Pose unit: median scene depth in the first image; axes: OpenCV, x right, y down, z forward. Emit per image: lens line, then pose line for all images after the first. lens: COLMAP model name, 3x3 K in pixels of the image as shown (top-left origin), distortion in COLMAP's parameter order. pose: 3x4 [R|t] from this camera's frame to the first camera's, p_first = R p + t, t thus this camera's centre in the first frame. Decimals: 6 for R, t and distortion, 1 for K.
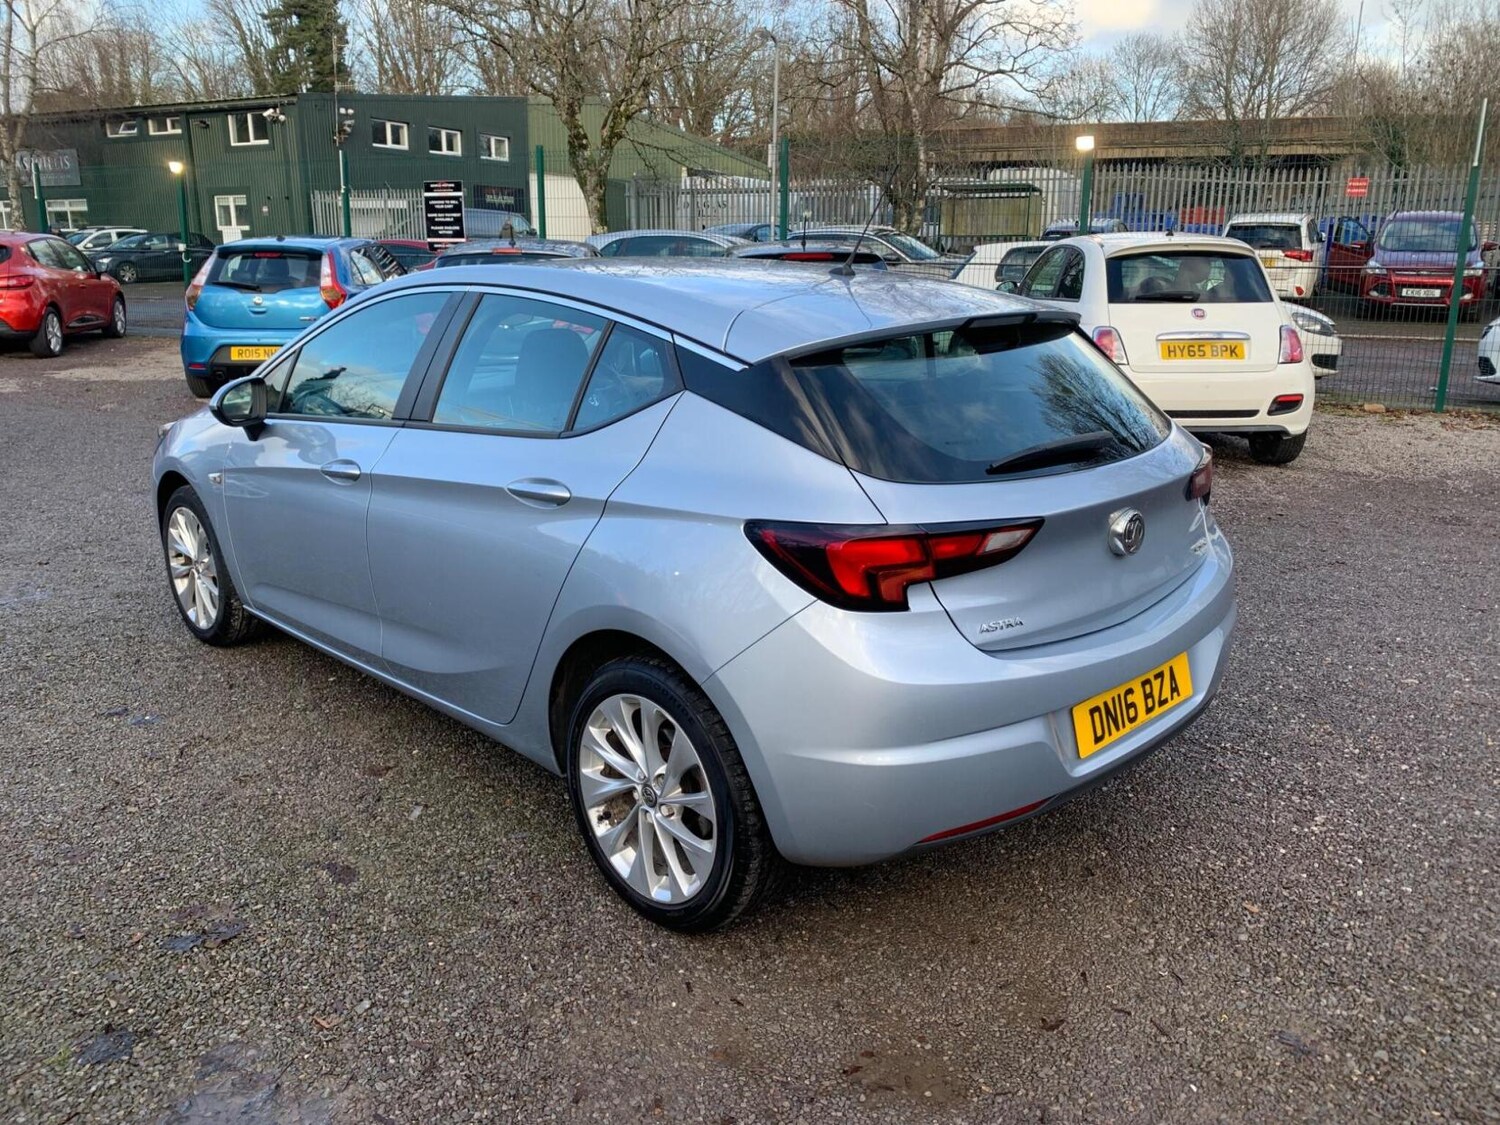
lens RADIAL K [[1143.4, 0, 761.8], [0, 1143.4, 547.4], [0, 0, 1]] dist [0.006897, -0.005191]
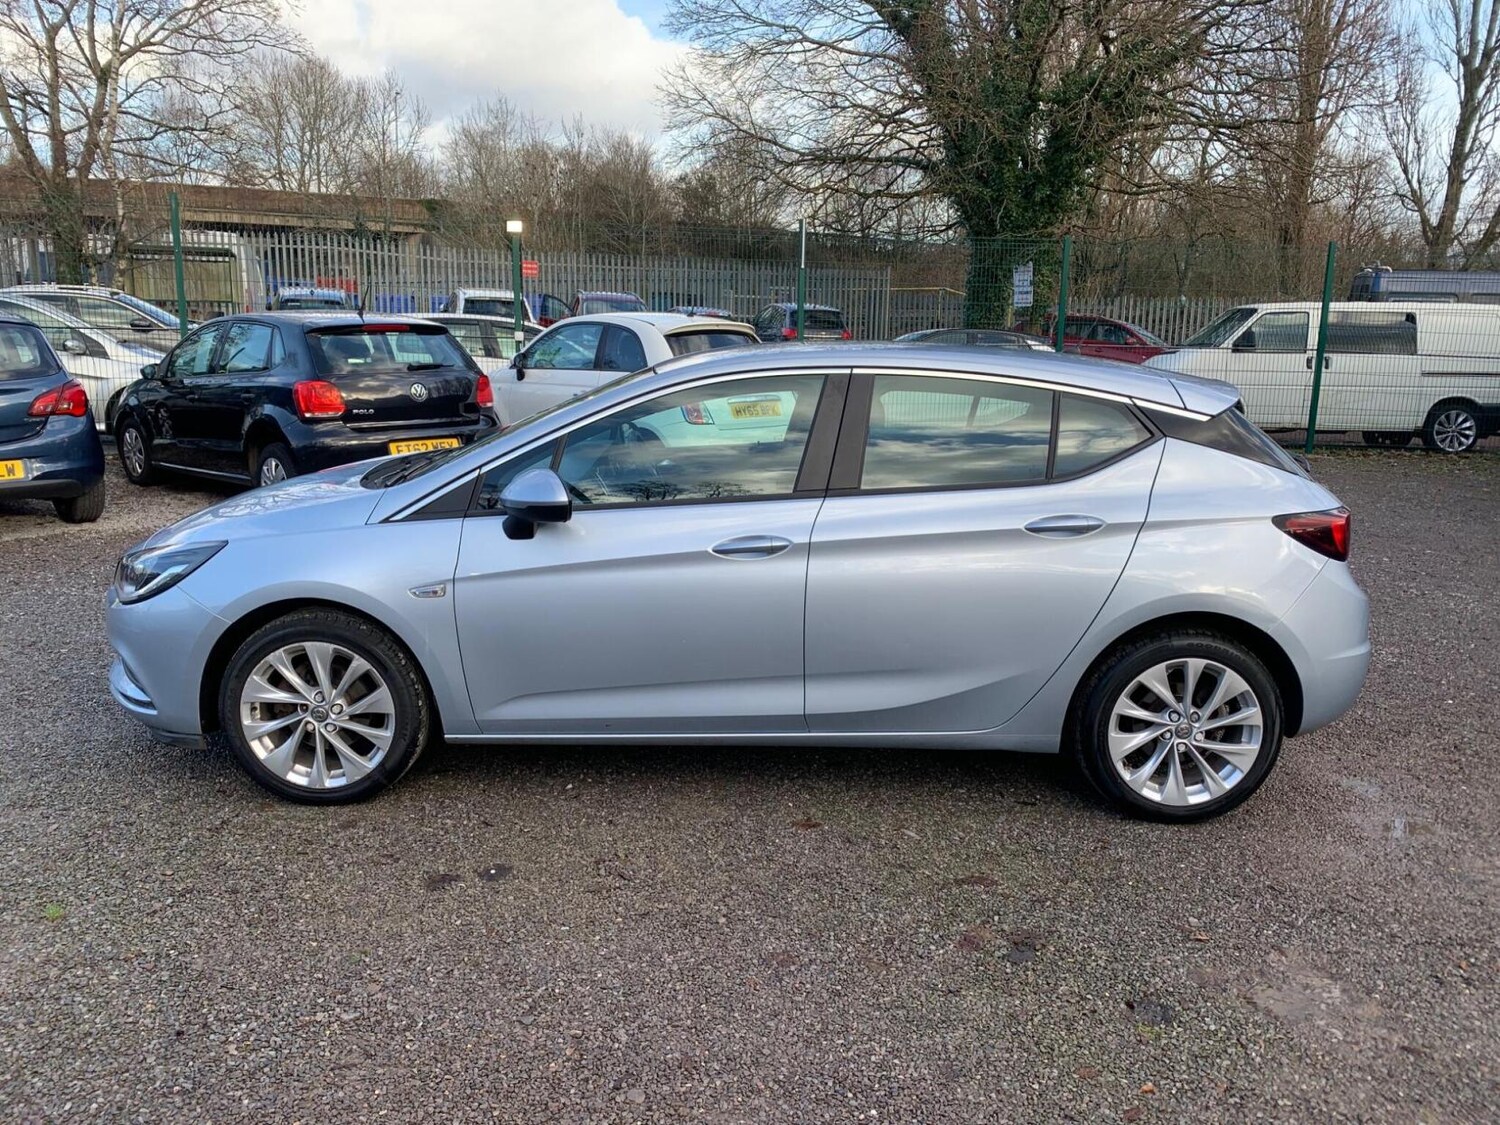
lens RADIAL K [[1143.4, 0, 749.7], [0, 1143.4, 560.9], [0, 0, 1]] dist [0.006897, -0.005191]
pose [[0.712666, -0.131085, 0.689148, -1.252798], [0.161092, 0.986714, 0.021096, -0.087847], [-0.682757, 0.095981, 0.724314, 0.303254]]
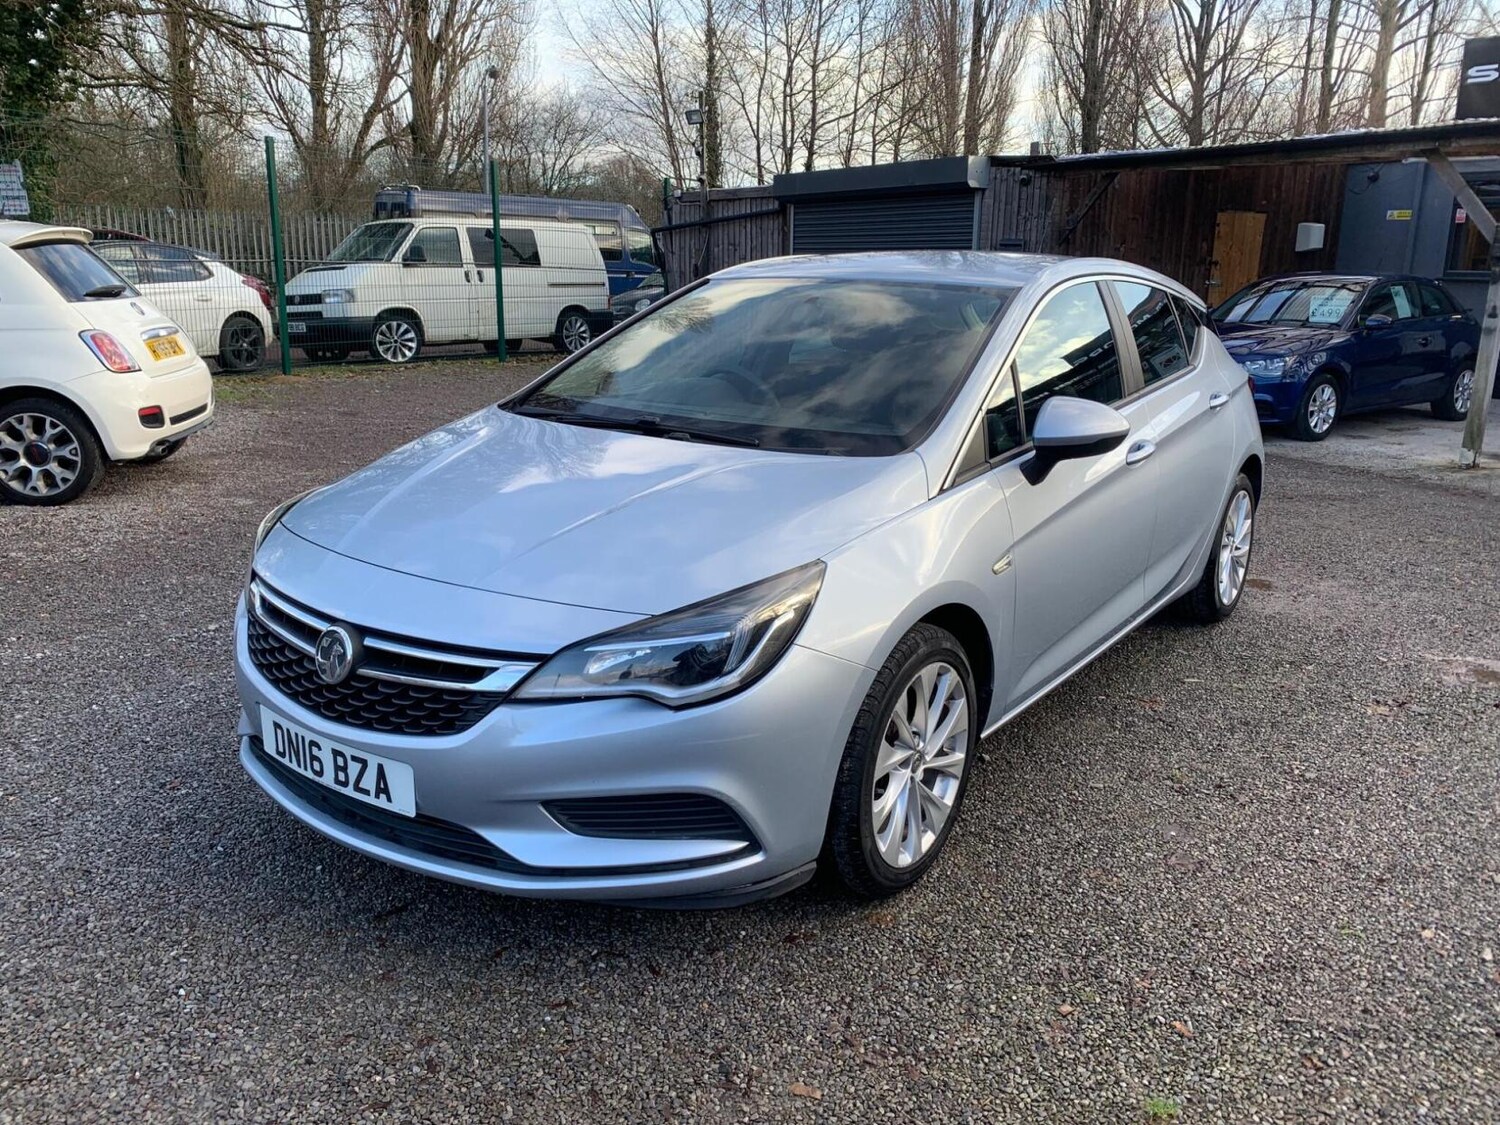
lens RADIAL K [[1143.4, 0, 770.3], [0, 1143.4, 538.2], [0, 0, 1]] dist [0.006897, -0.005191]
pose [[-0.179643, -0.232158, 0.955945, -1.509016], [0.231762, 0.934412, 0.270482, -0.401310], [-0.956041, 0.270142, -0.114055, 1.684495]]
